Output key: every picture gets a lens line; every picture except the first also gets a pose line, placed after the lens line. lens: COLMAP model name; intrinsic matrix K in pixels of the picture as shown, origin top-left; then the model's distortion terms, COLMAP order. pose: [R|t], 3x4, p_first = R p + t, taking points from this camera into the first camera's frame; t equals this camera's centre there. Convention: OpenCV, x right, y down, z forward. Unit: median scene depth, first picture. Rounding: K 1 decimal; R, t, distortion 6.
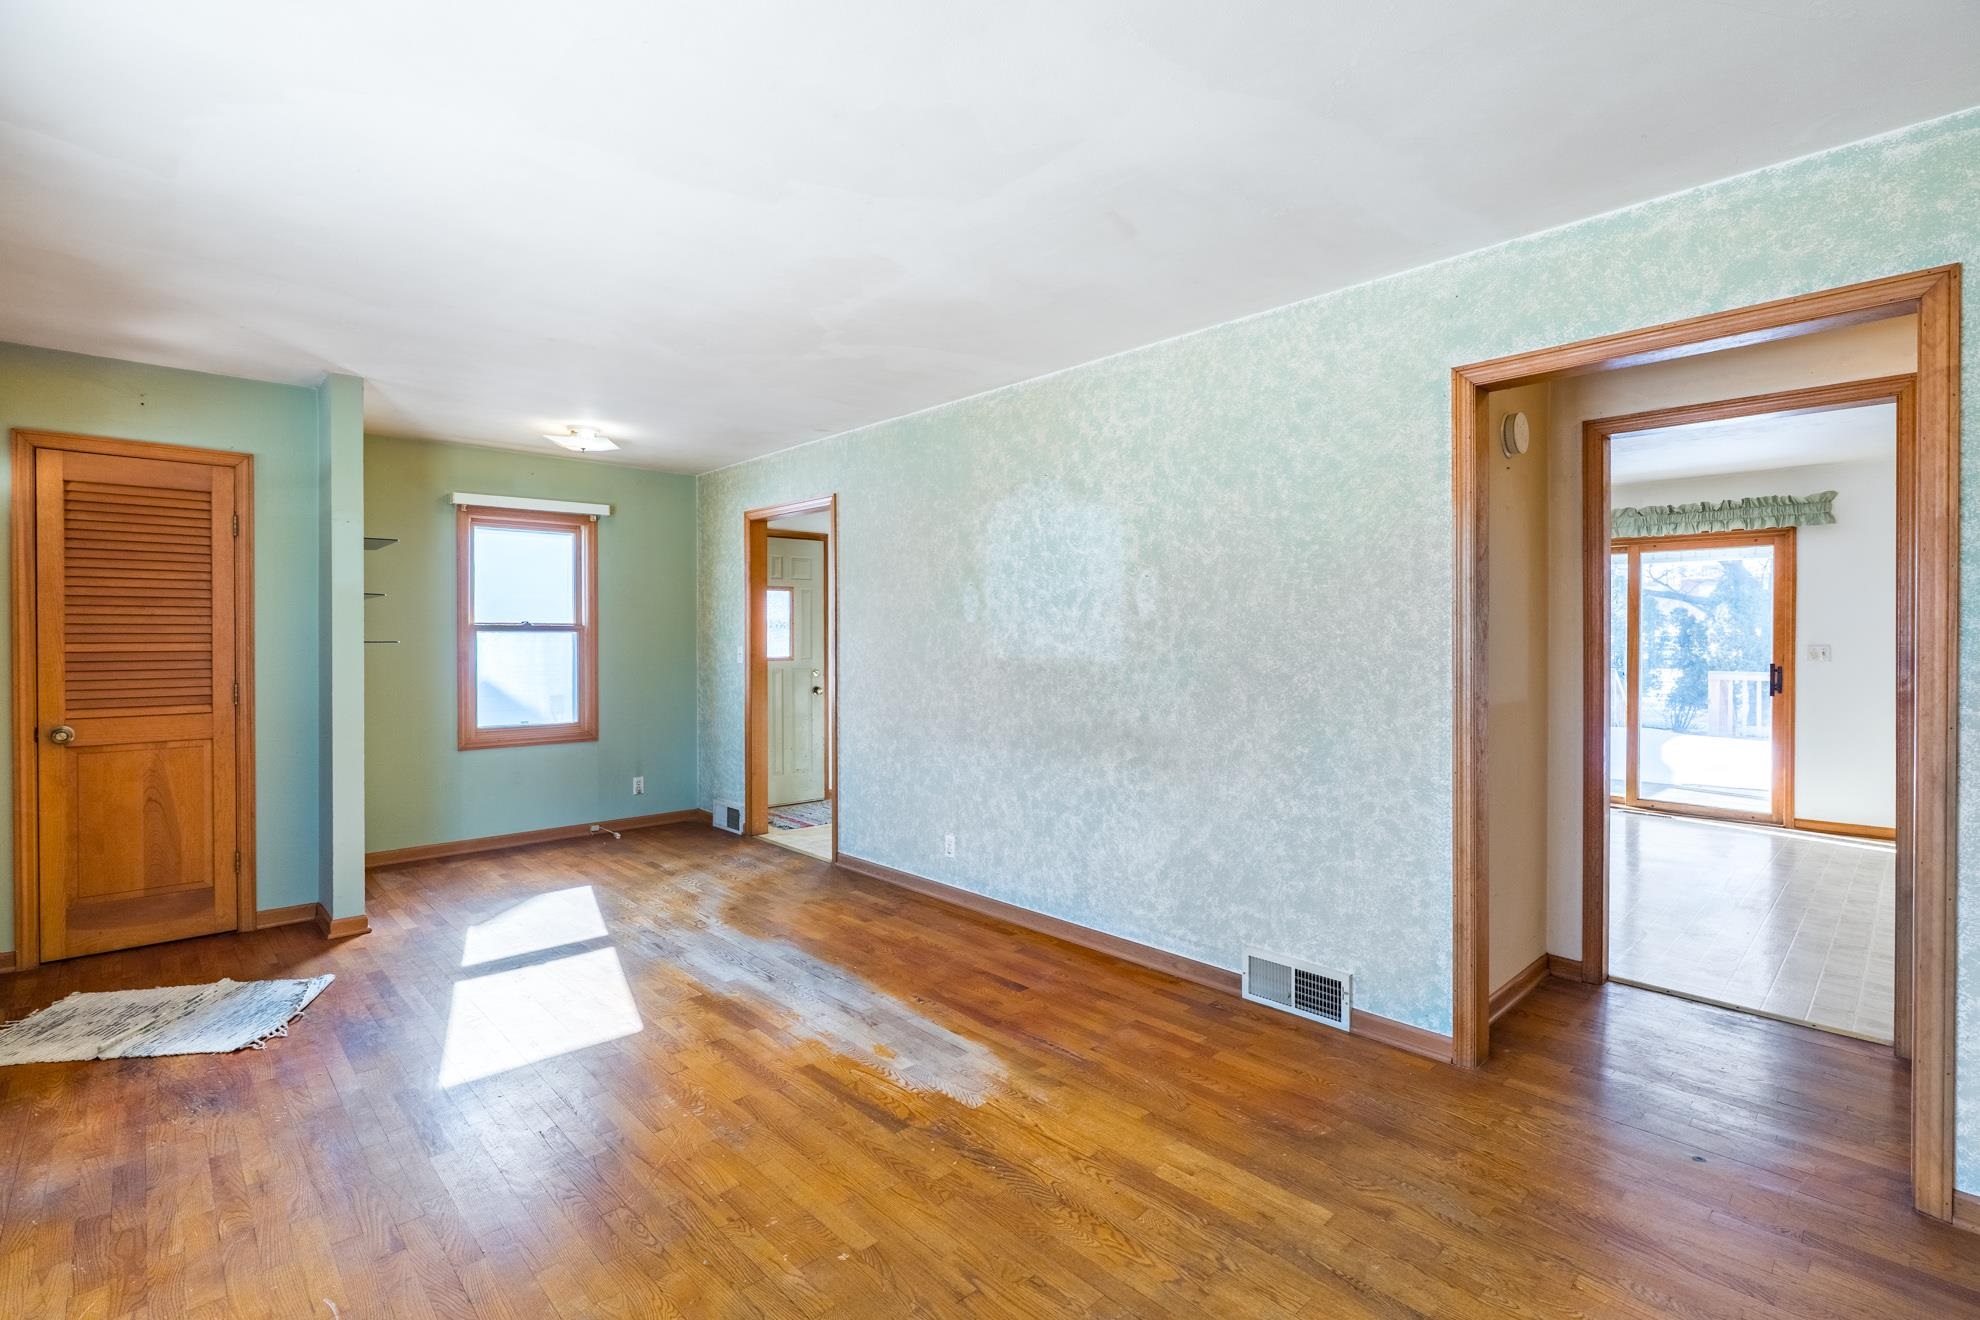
lens RADIAL K [[900.3, 0, 998.2], [0, 900.3, 644.5], [0, 0, 1]] dist [-0.014380, 0.004597]
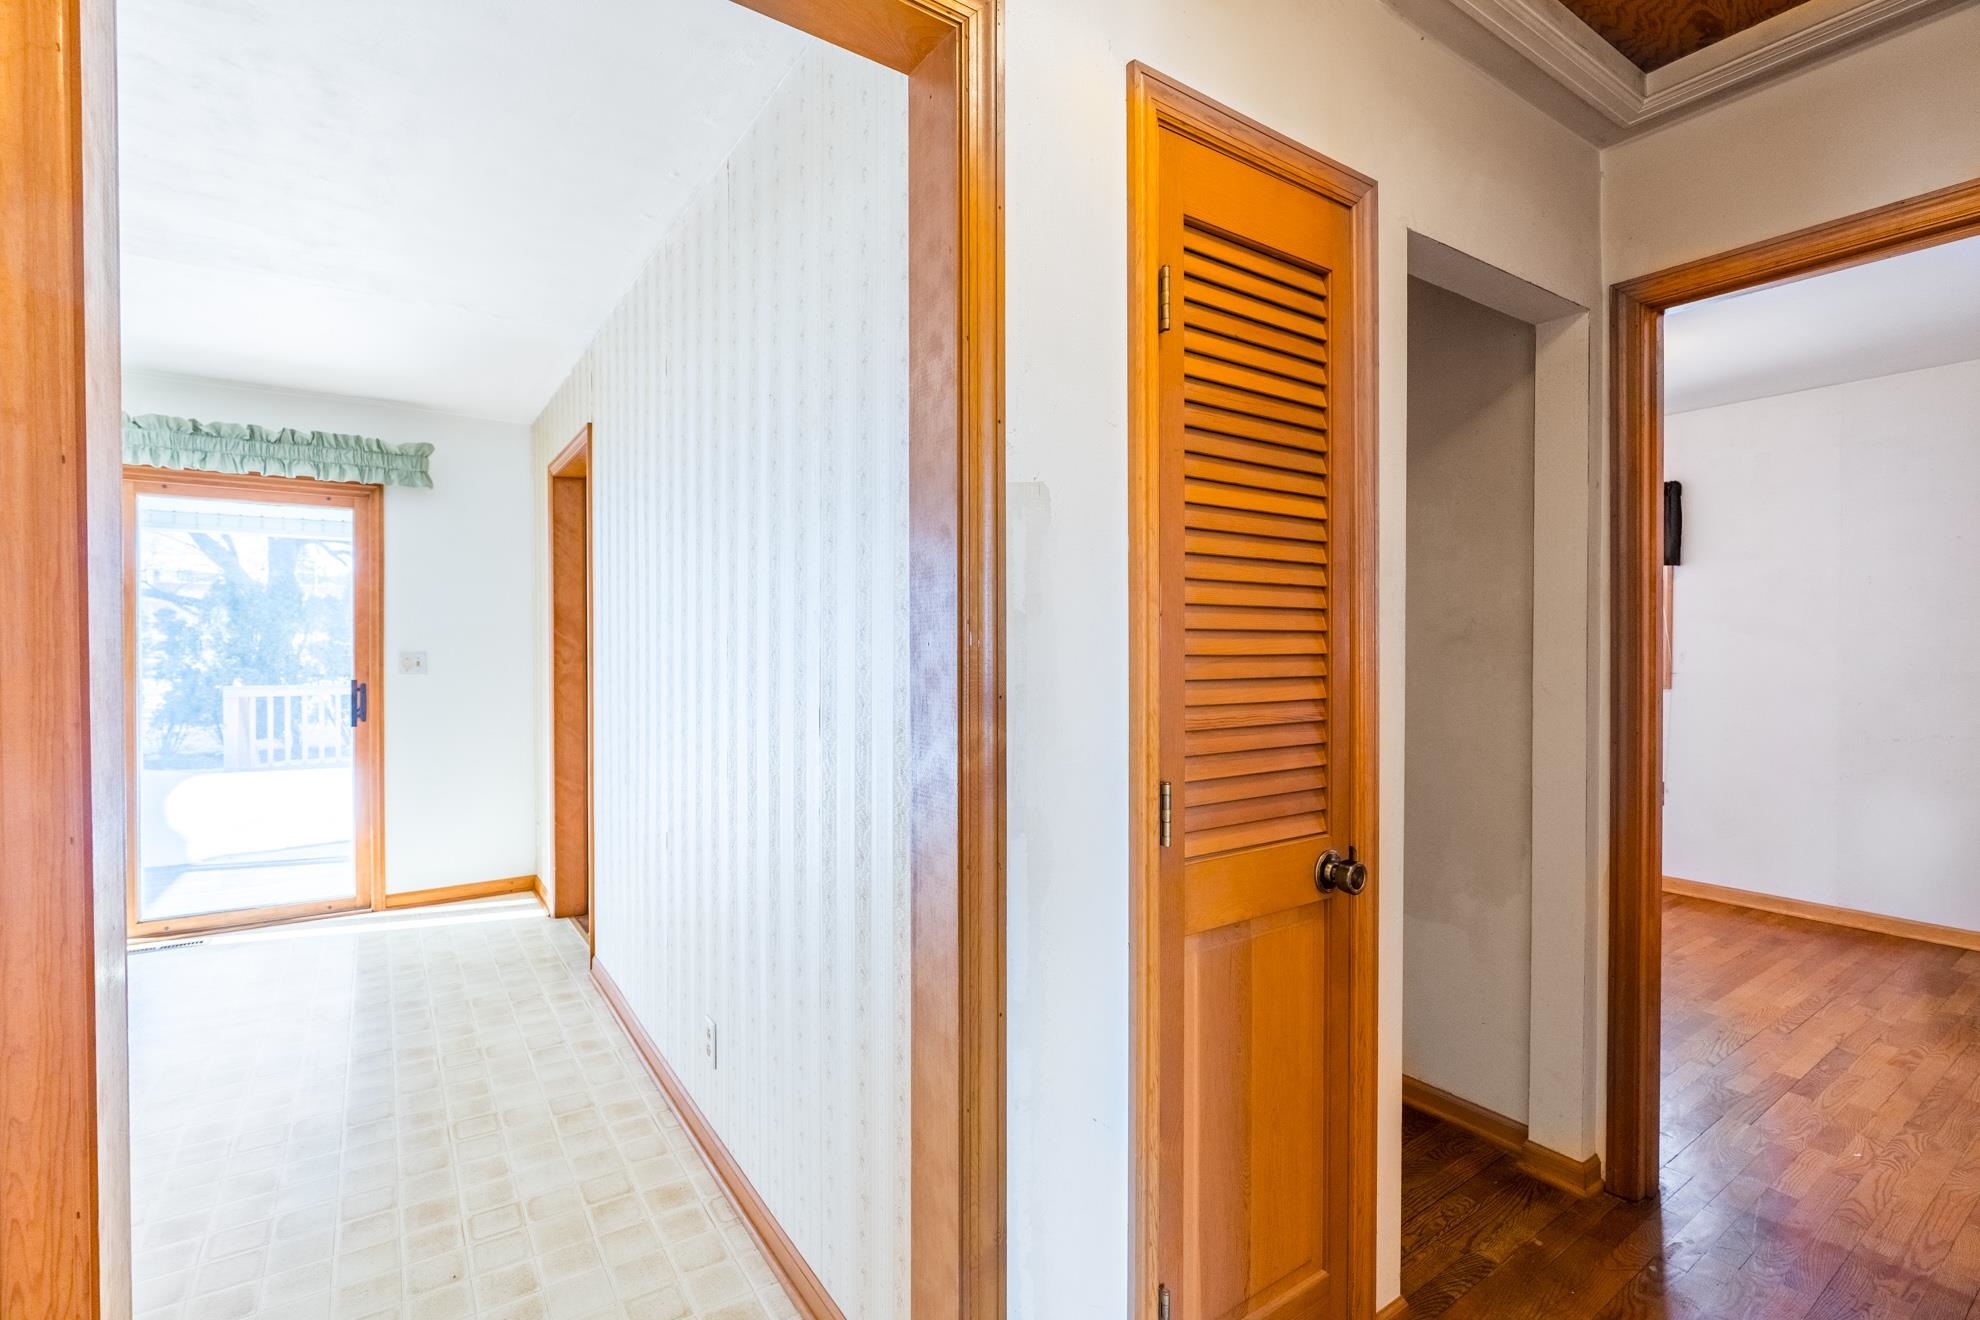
lens RADIAL K [[900.3, 0, 984.2], [0, 900.3, 652.5], [0, 0, 1]] dist [-0.014380, 0.004597]
pose [[0.167061, -0.007382, 0.985919, 0.261835], [0.007293, 0.999954, 0.006251, -0.000325], [-0.985920, 0.006146, 0.167107, 0.397367]]
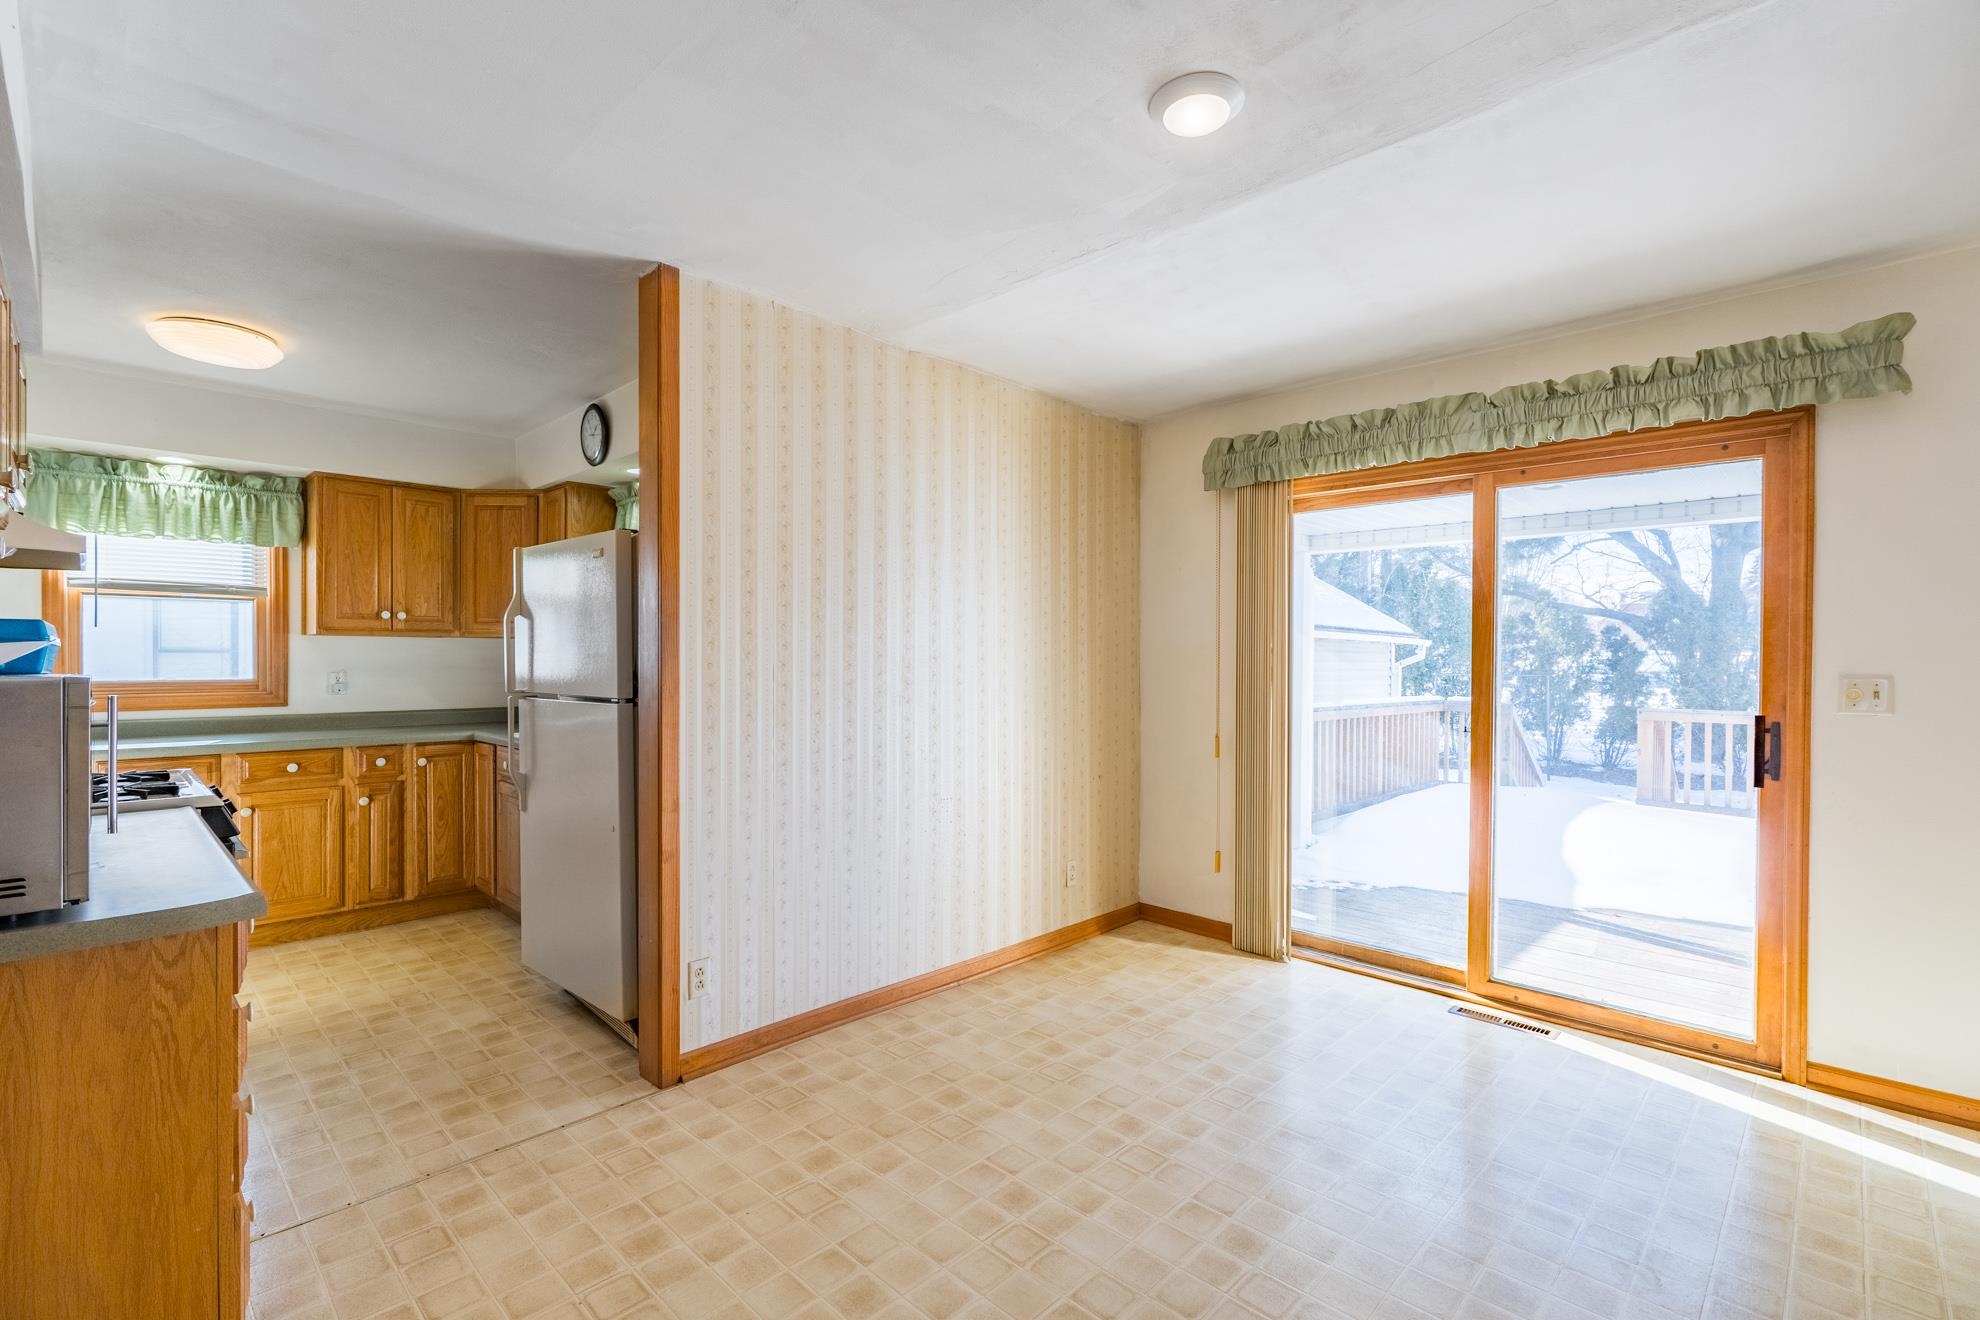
lens RADIAL K [[900.3, 0, 1001.0], [0, 900.3, 669.5], [0, 0, 1]] dist [-0.014380, 0.004597]
pose [[0.998965, 0.002968, 0.045382, 0.454479], [-0.003116, 0.999990, 0.003188, -0.002120], [-0.045373, -0.003327, 0.998965, 0.556336]]
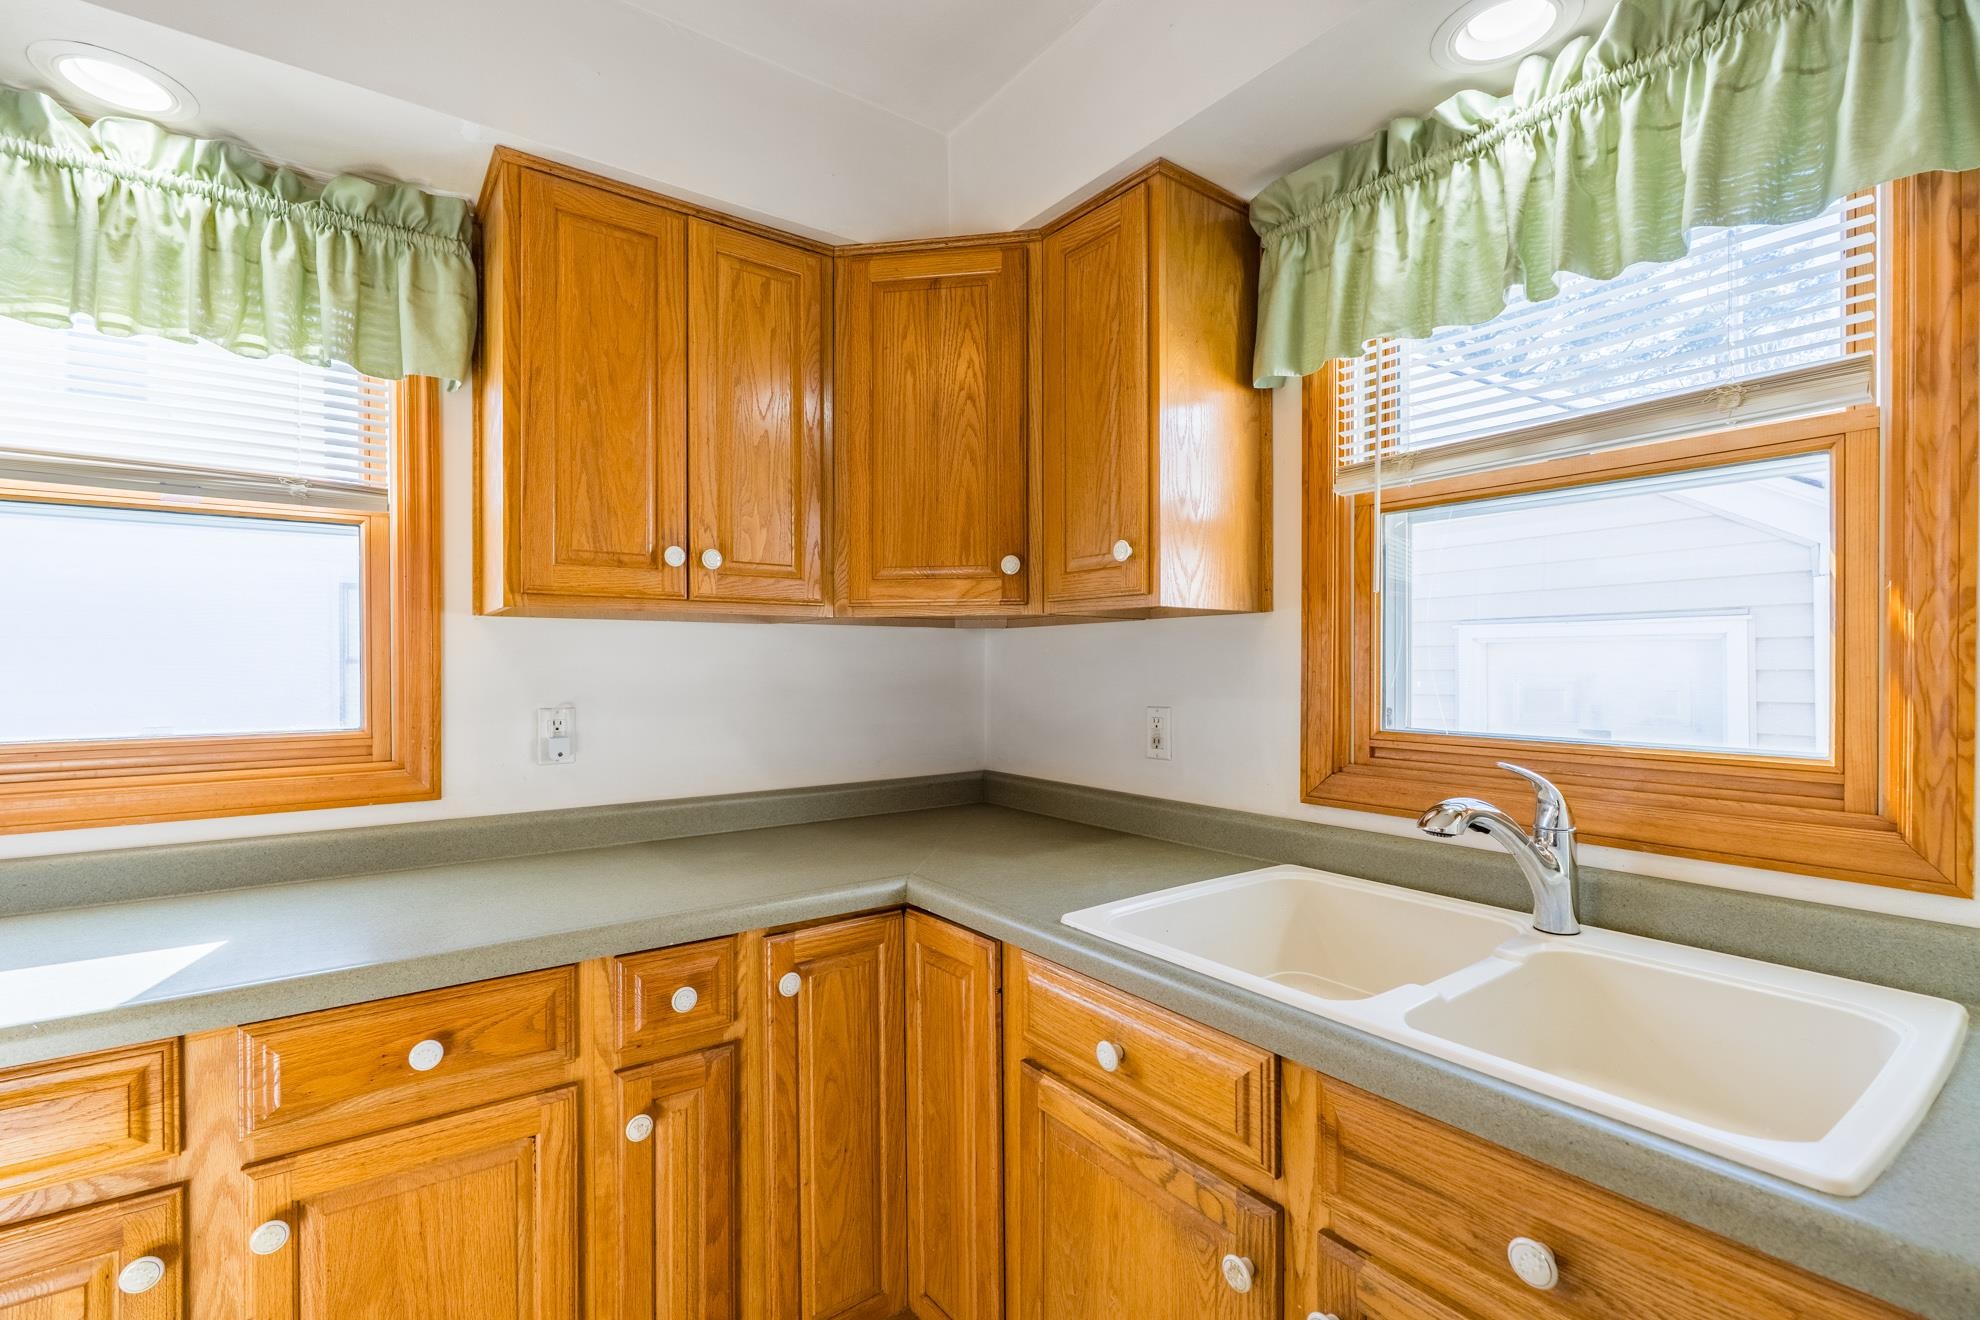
lens RADIAL K [[900.3, 0, 993.6], [0, 900.3, 666.6], [0, 0, 1]] dist [-0.014380, 0.004597]
pose [[0.992194, -0.004293, -0.124632, 0.131626], [0.003790, 0.999984, -0.004276, -0.007851], [0.124649, 0.003771, 0.992194, 1.027981]]
